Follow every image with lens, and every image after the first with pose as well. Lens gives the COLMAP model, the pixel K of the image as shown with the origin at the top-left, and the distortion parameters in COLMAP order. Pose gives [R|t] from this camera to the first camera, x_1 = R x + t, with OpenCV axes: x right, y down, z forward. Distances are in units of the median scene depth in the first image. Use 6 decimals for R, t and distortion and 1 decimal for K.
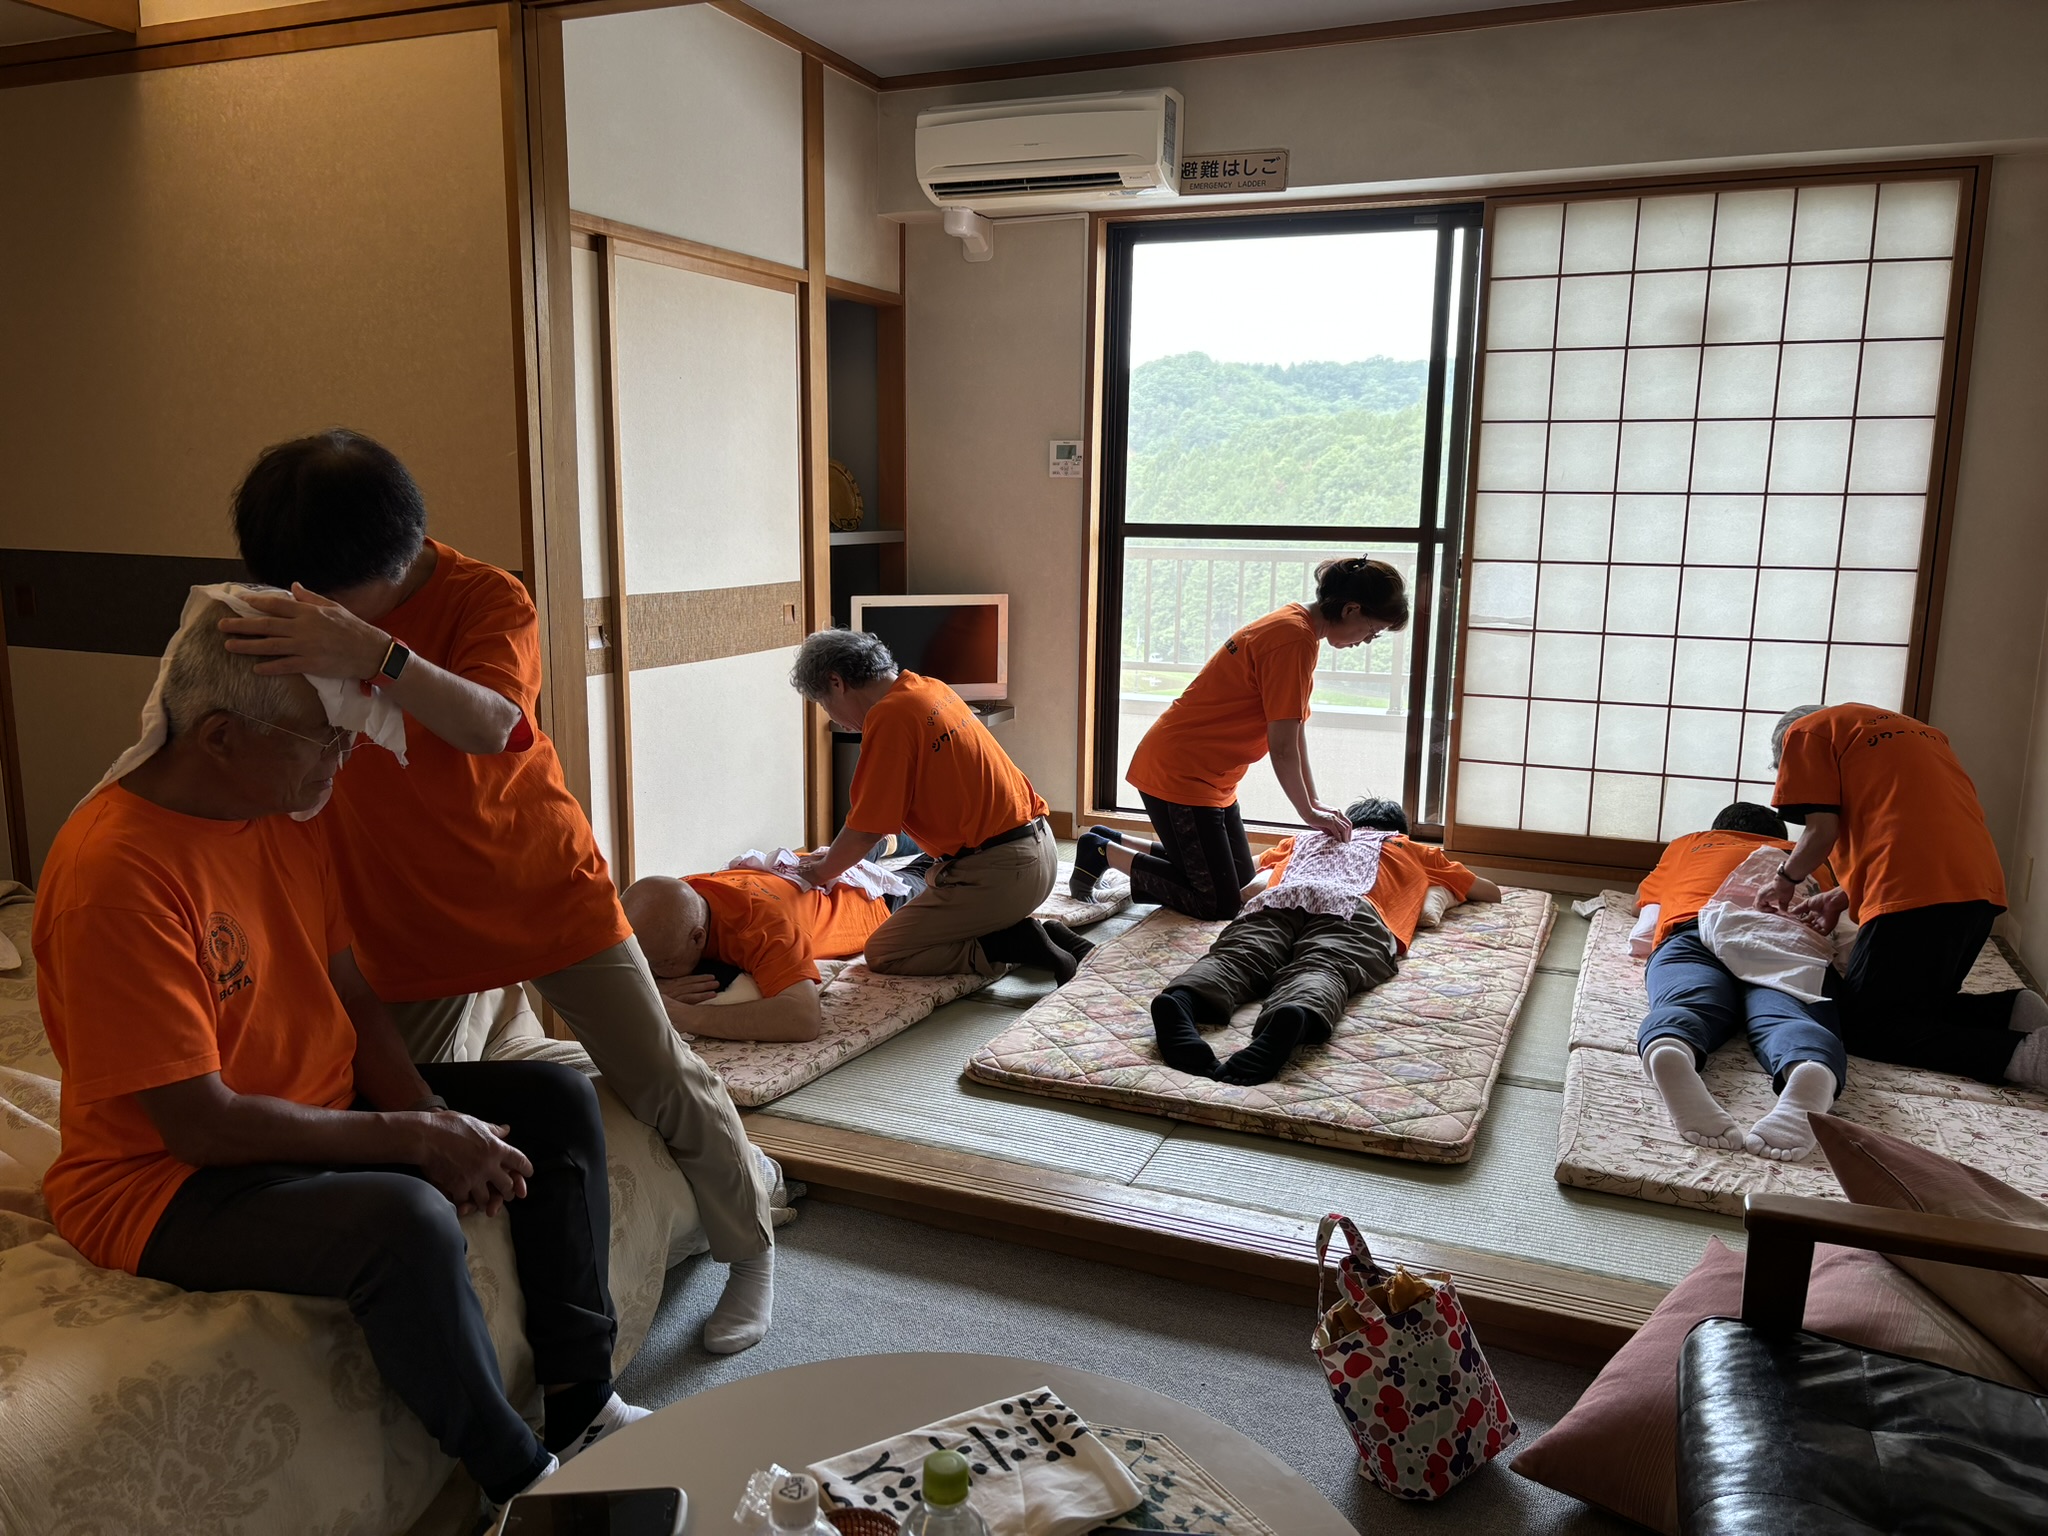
lens RADIAL K [[1553.7, 0, 1012.8], [0, 1553.7, 768.5], [0, 0, 1]] dist [0.029188, -0.011600]
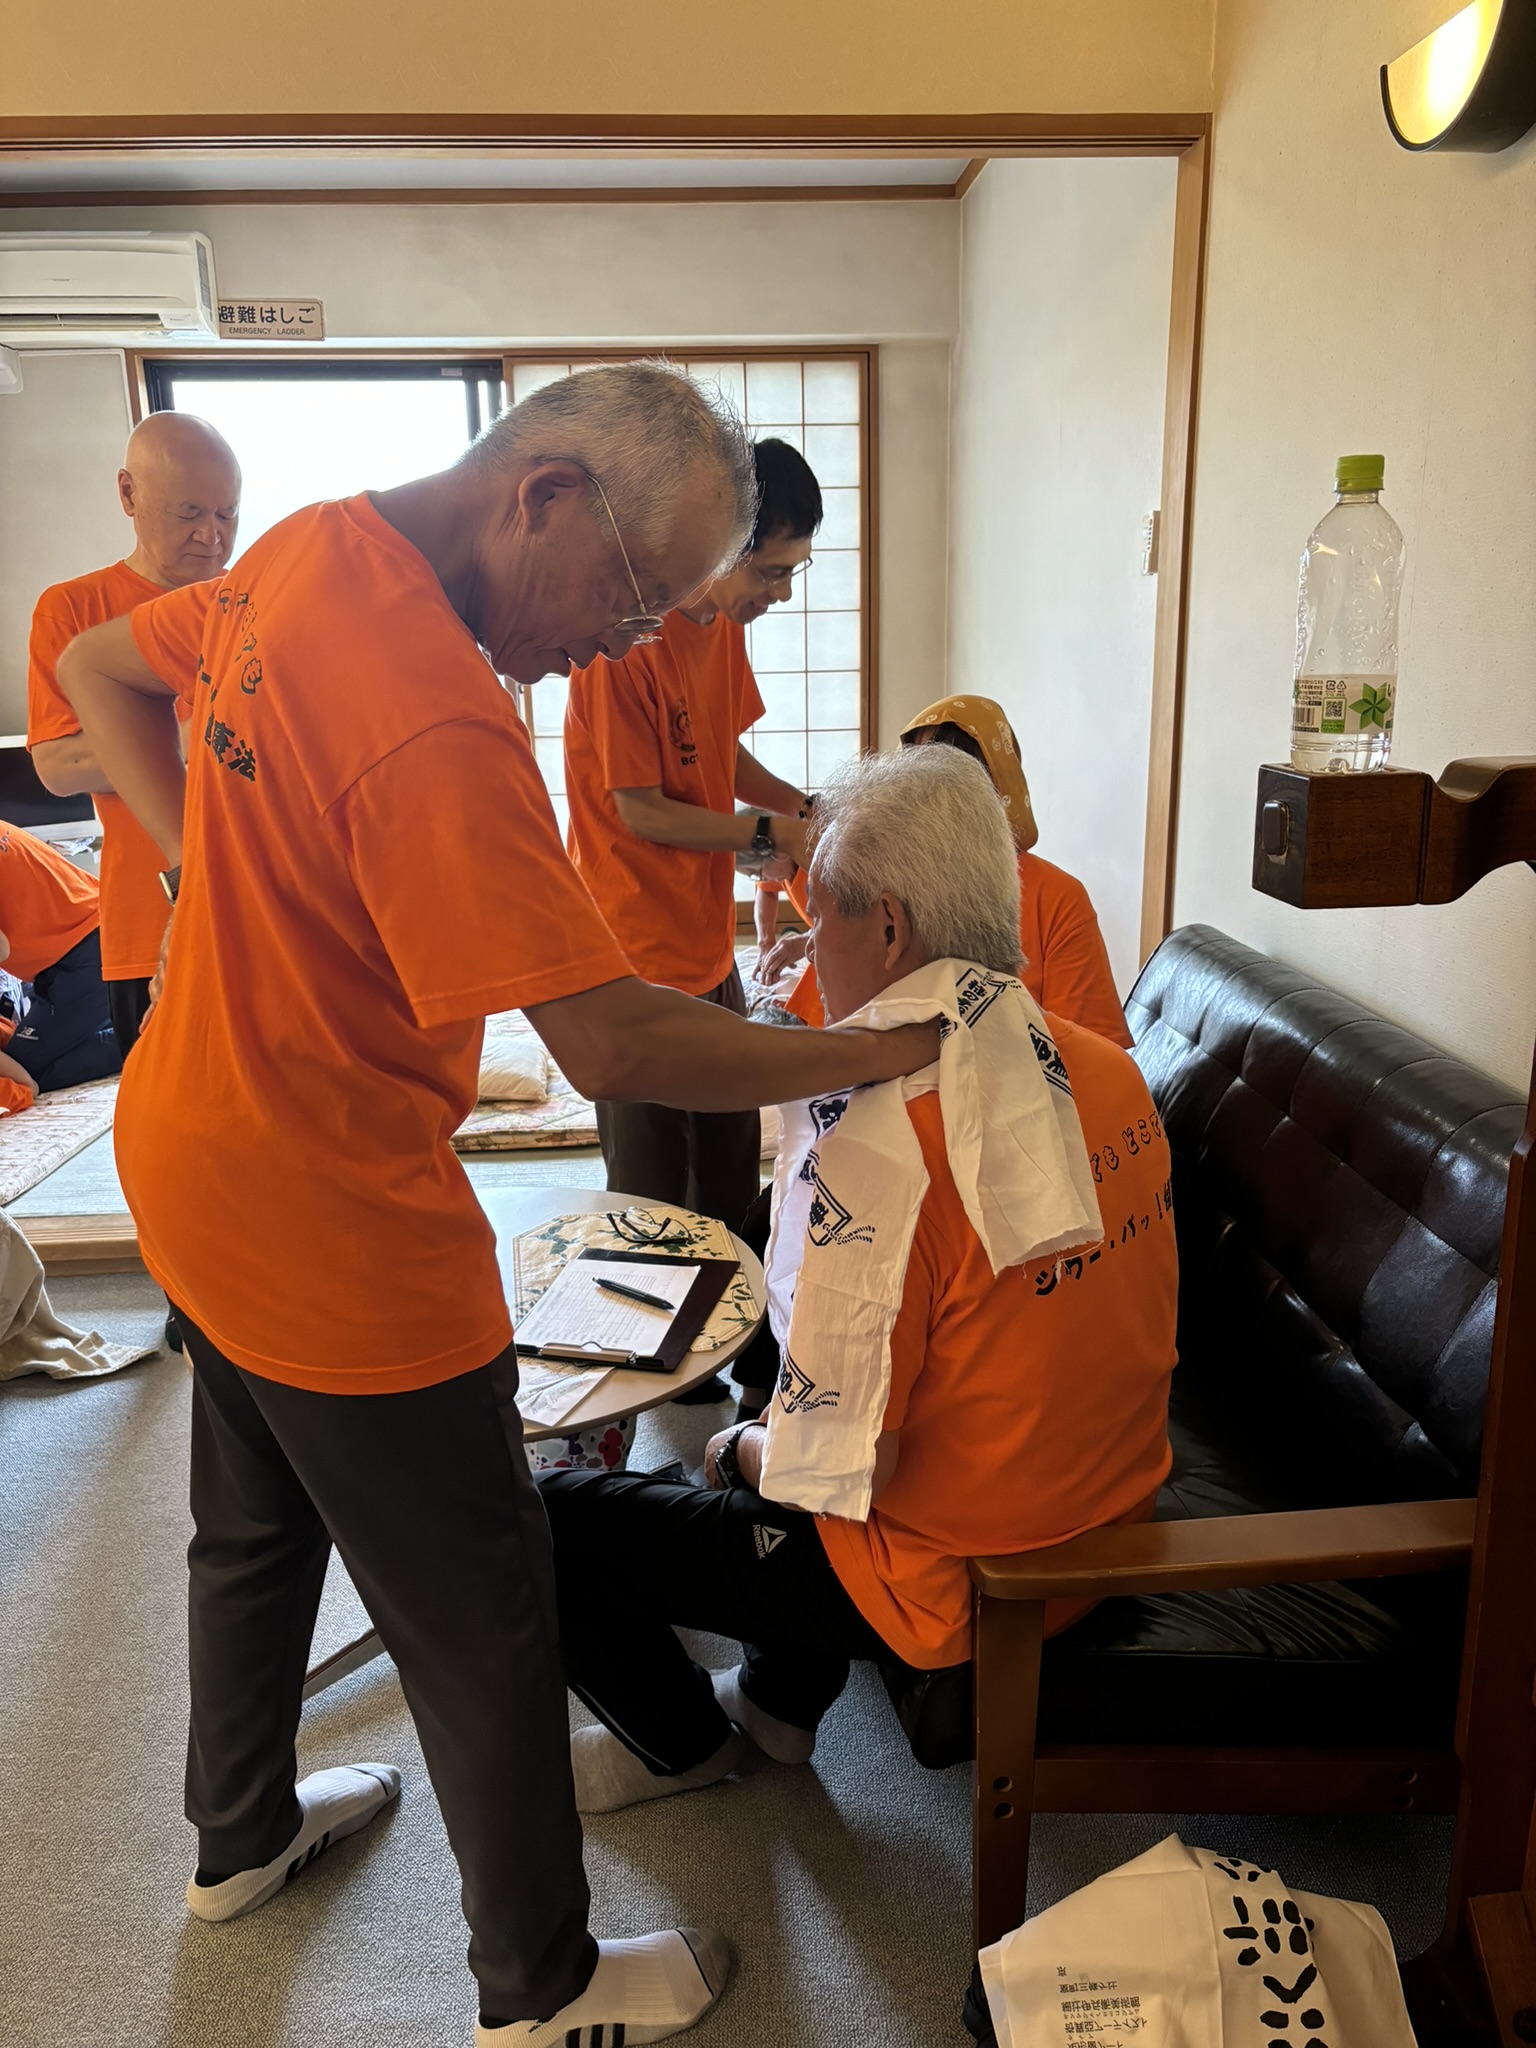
lens RADIAL K [[1553.7, 0, 768.0], [0, 1553.7, 1024.0], [0, 0, 1]] dist [0.029188, -0.011600]
pose [[0.892419, -0.144635, 0.427399, -0.098577], [0.111652, 0.988560, 0.101406, 0.029369], [-0.437176, -0.042777, 0.898358, -0.158480]]
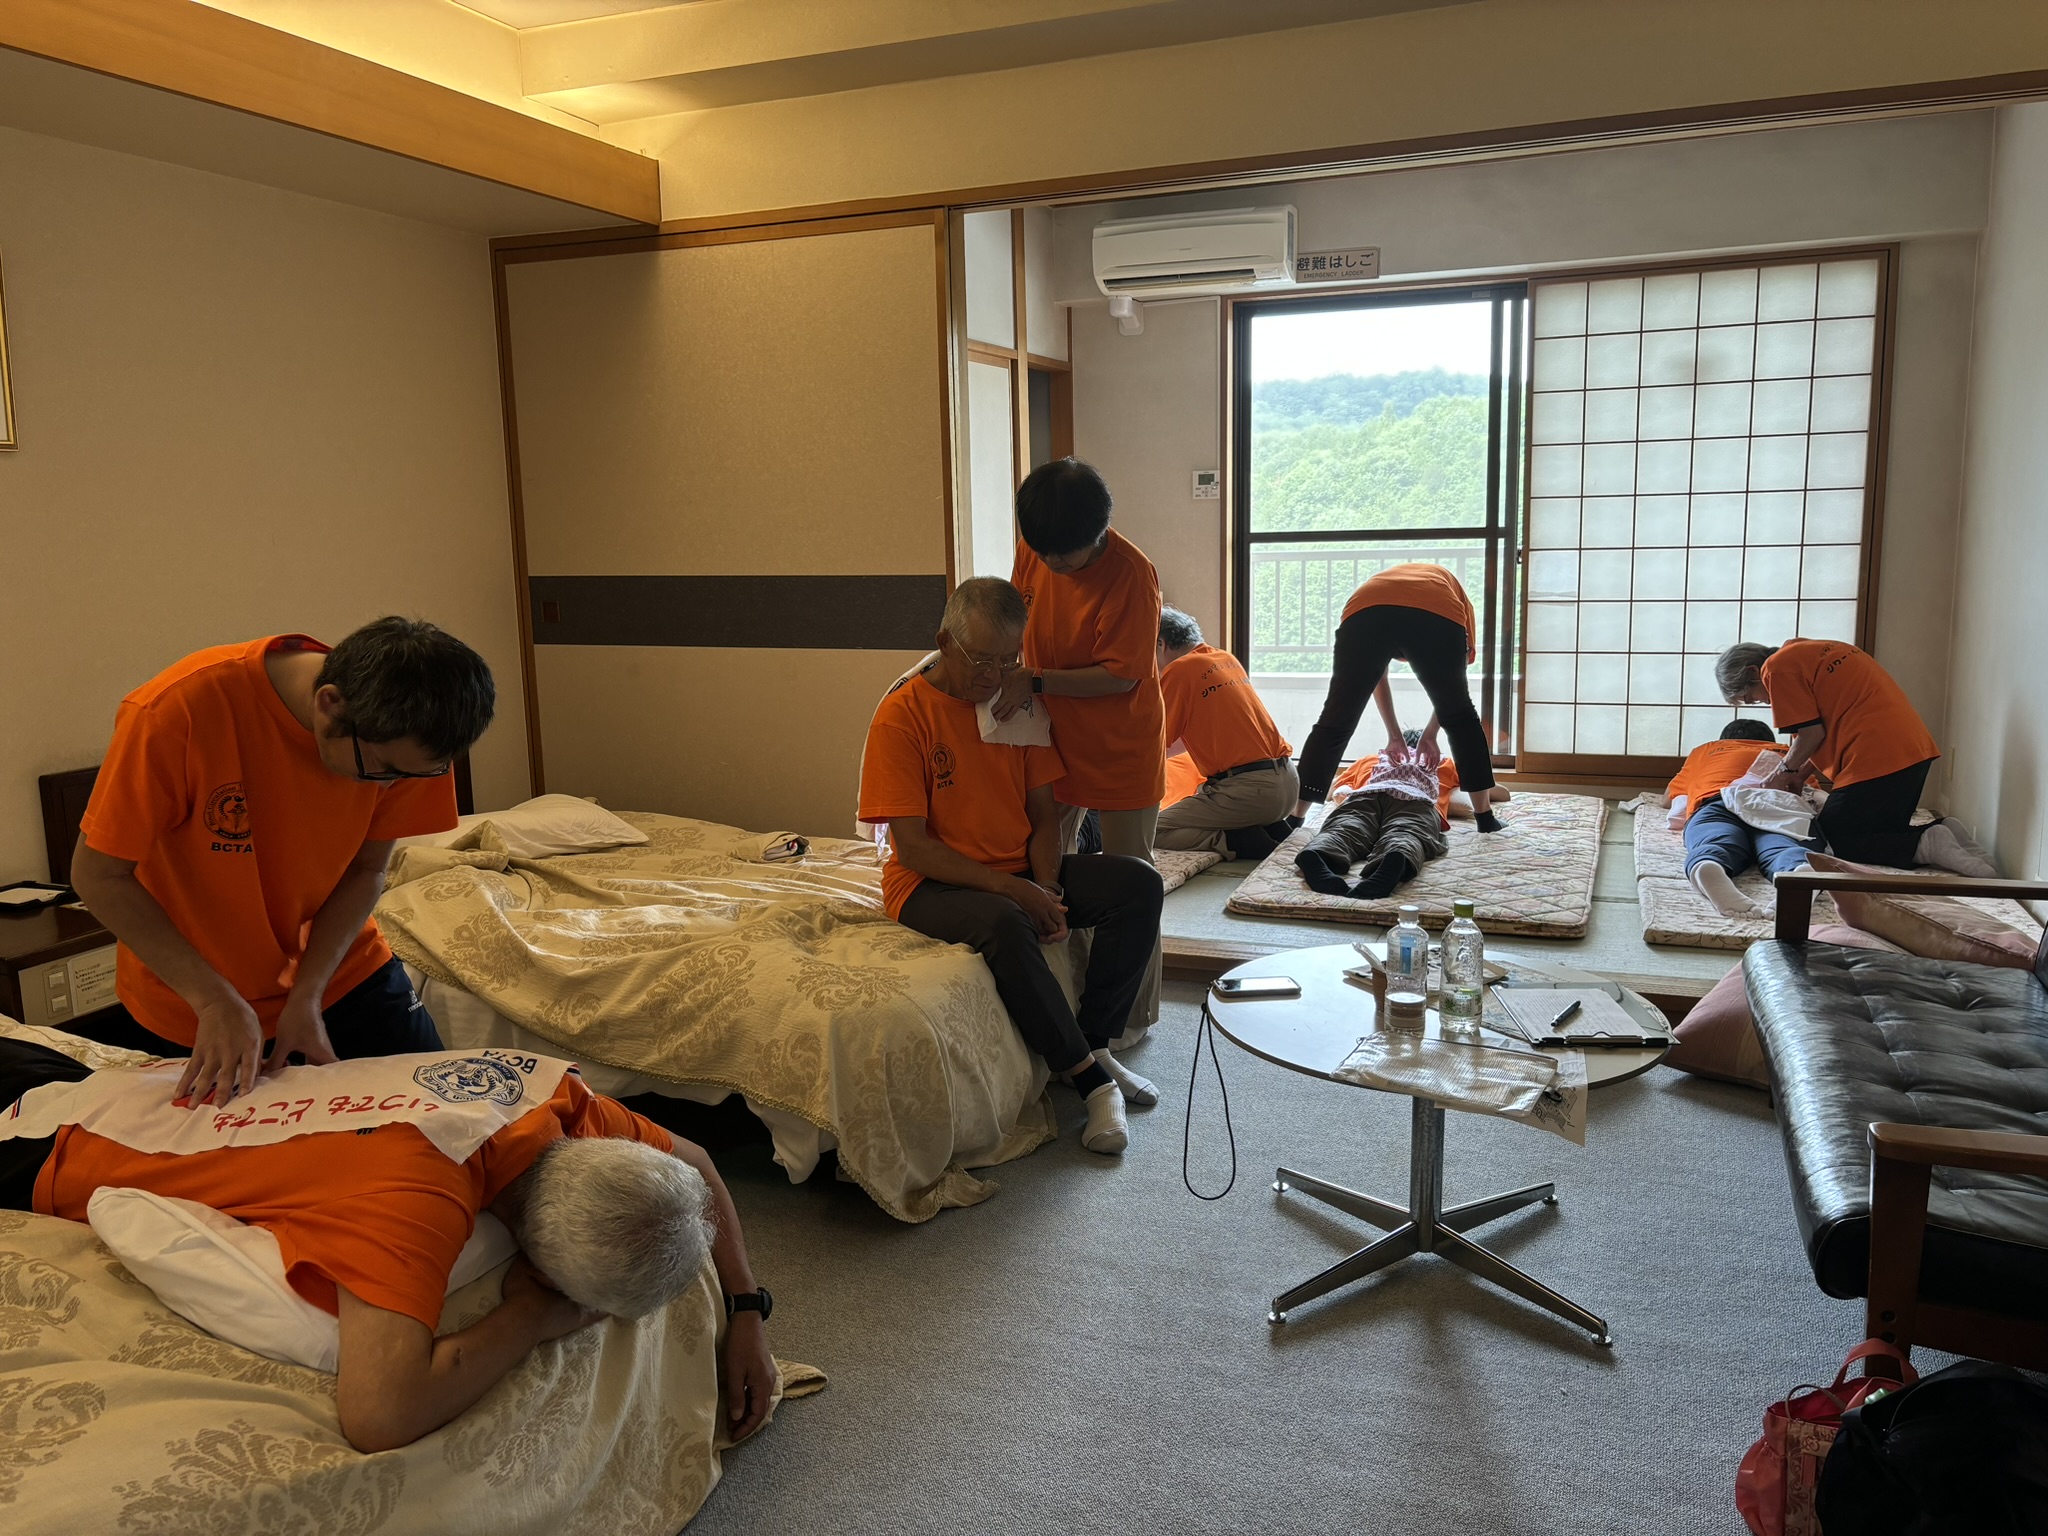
lens RADIAL K [[1571.2, 0, 1024.0], [0, 1571.2, 768.0], [0, 0, 1]] dist [0.018567, 0.004565]
pose [[0.998816, -0.041011, 0.026153, -0.210036], [0.041467, 0.998992, -0.017160, 0.067245], [-0.025422, 0.018224, 0.999511, -0.382862]]
